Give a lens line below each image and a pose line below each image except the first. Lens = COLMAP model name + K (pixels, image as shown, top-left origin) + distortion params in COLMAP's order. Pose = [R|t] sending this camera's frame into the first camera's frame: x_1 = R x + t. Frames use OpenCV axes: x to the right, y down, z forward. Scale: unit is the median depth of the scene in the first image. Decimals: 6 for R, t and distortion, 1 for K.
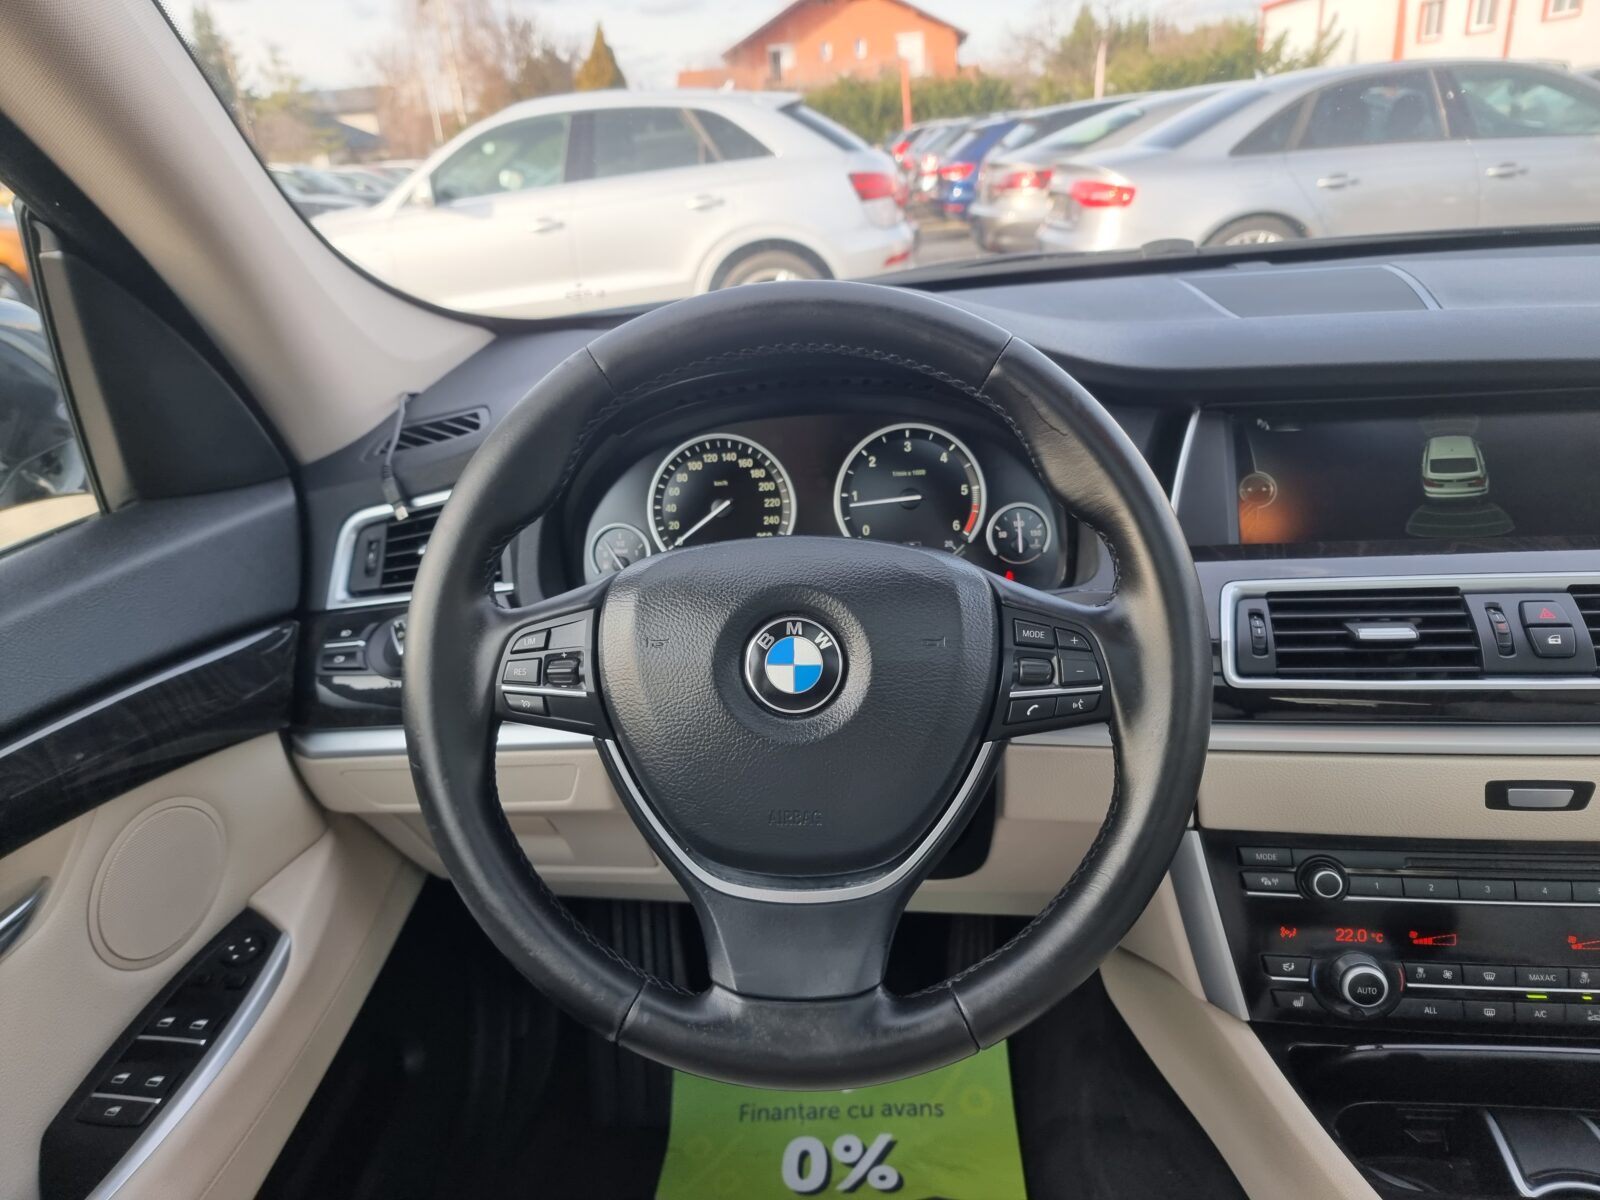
lens RADIAL K [[1119.9, 0, 779.1], [0, 1119.9, 603.0], [0, 0, 1]] dist [0.042460, -0.041149]
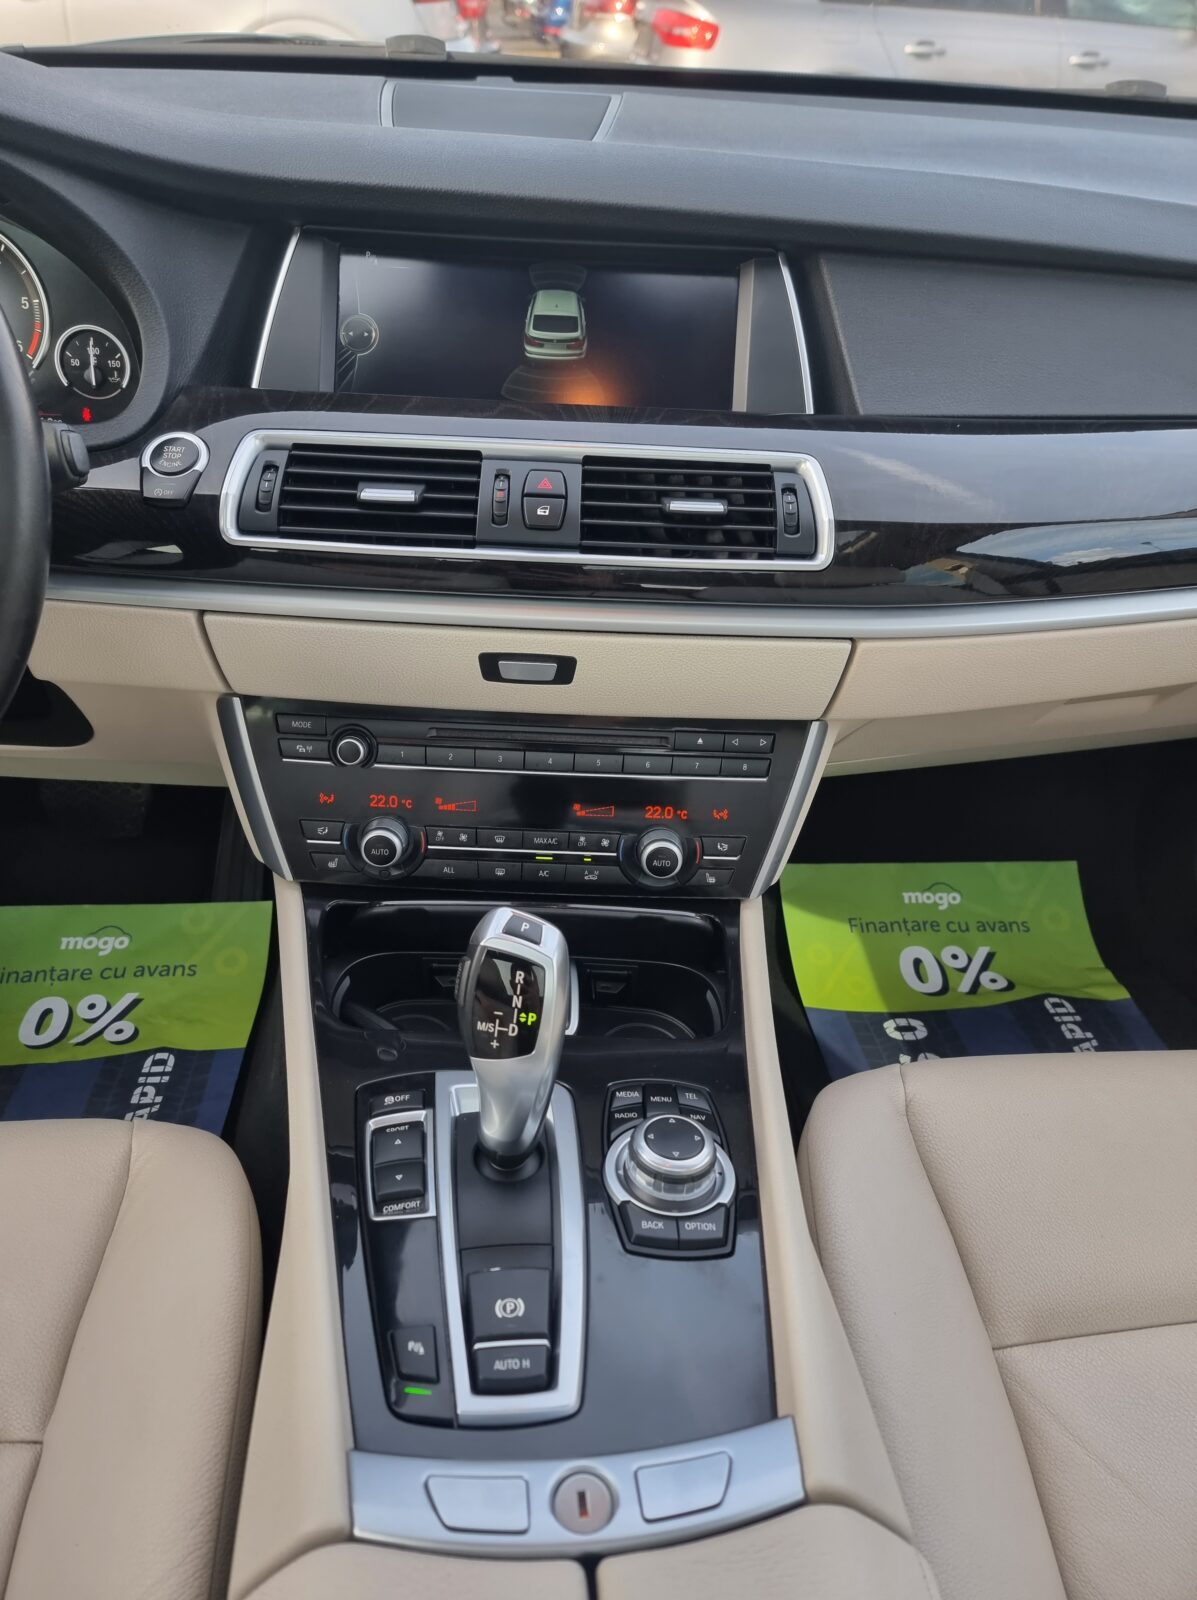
lens RADIAL K [[1119.9, 0, 593.7], [0, 1119.9, 780.7], [0, 0, 1]] dist [0.042460, -0.041149]
pose [[0.983816, 0.017131, 0.178363, 0.444185], [-0.060949, 0.968058, 0.243204, 0.015713], [-0.168500, -0.250139, 0.953435, 0.005989]]
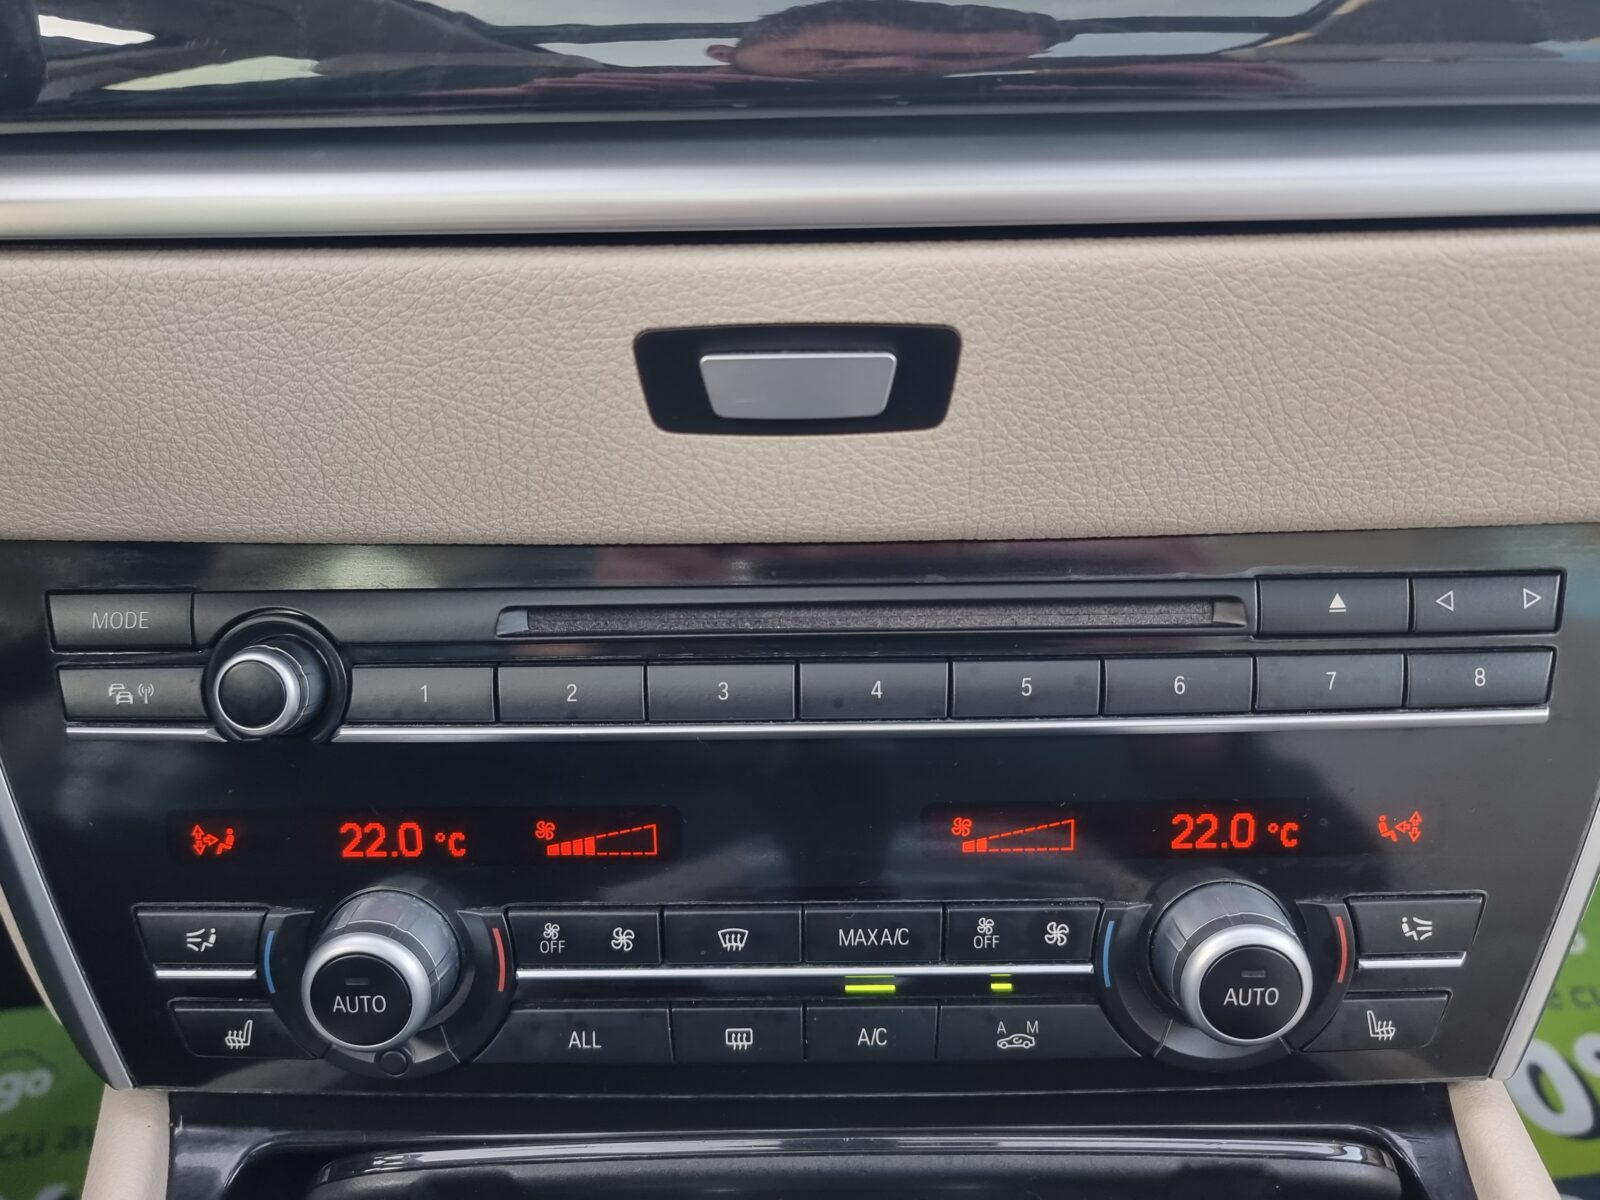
lens RADIAL K [[1285.2, 0, 827.2], [0, 1285.2, 575.7], [0, 0, 1]] dist [0.013877, -0.017965]
pose [[0.987127, -0.013296, 0.159387, 0.501556], [-0.004797, 0.993630, 0.112592, 0.148060], [-0.159869, -0.111907, 0.980775, 0.526719]]
